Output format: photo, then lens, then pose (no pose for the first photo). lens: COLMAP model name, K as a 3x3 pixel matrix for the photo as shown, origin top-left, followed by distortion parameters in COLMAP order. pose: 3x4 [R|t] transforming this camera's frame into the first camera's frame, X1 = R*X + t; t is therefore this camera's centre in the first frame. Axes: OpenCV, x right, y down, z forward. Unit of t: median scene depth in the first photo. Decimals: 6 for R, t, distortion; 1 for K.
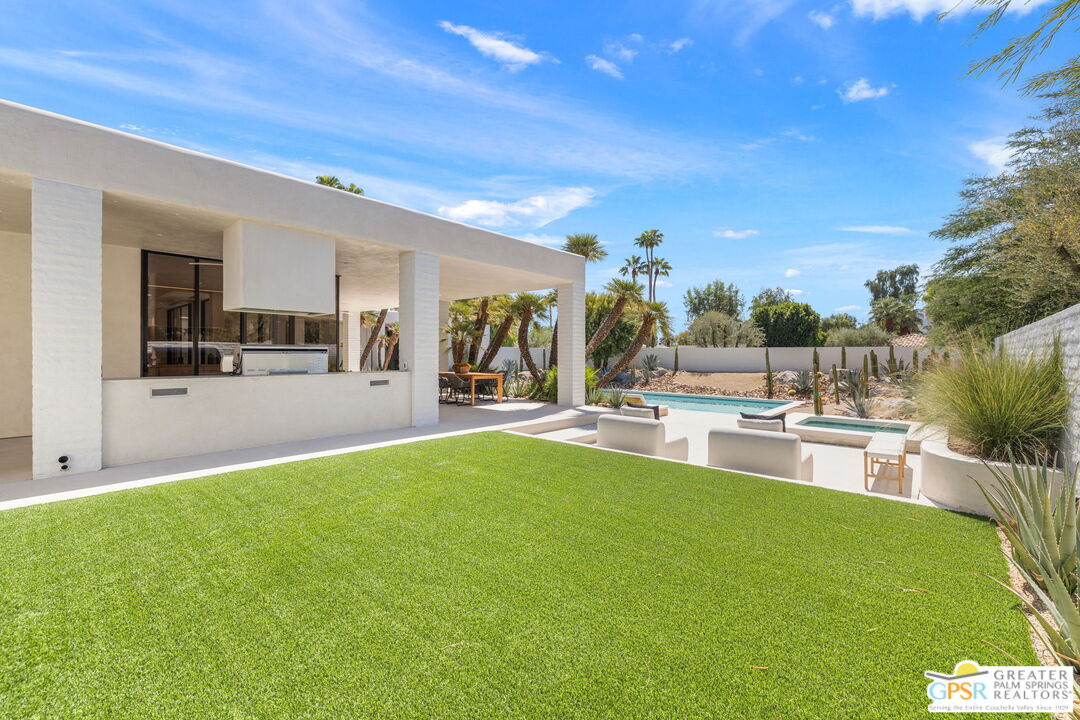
lens RADIAL K [[457.3, 0, 530.4], [0, 457.3, 370.2], [0, 0, 1]] dist [-0.001094, -0.001190]
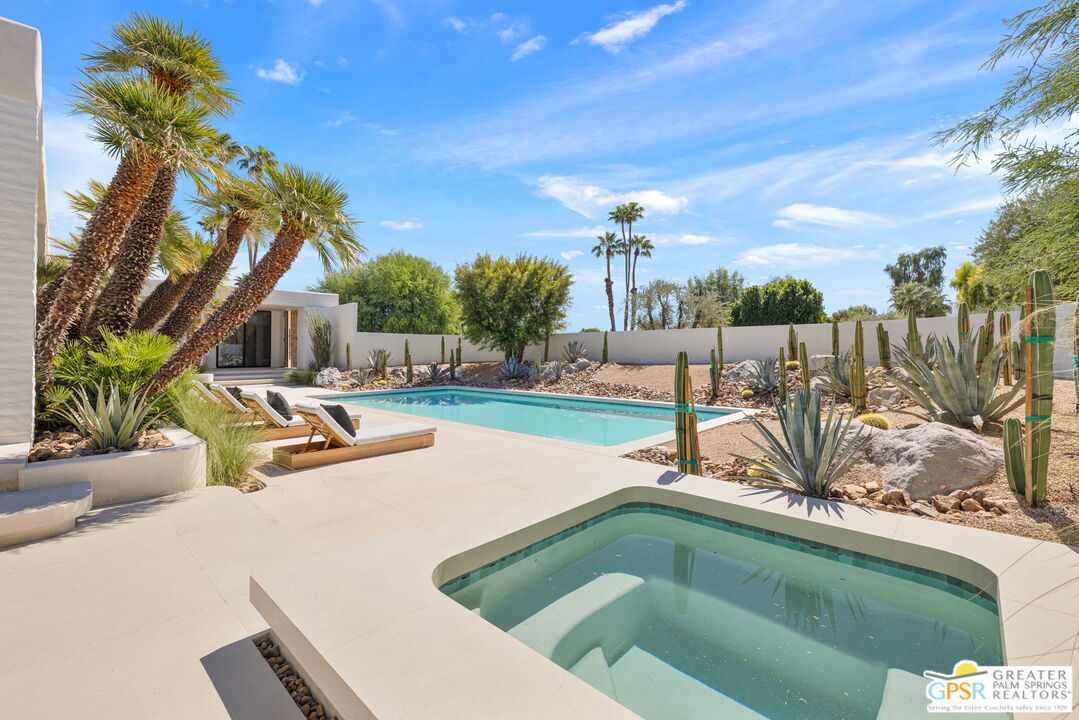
lens RADIAL K [[456.8, 0, 536.0], [0, 456.8, 365.9], [0, 0, 1]] dist [-0.001094, -0.001190]
pose [[0.999644, -0.005159, -0.026162, 0.110810], [0.004983, 0.999965, -0.006775, 0.004835], [0.026196, 0.006642, 0.999635, 0.138376]]
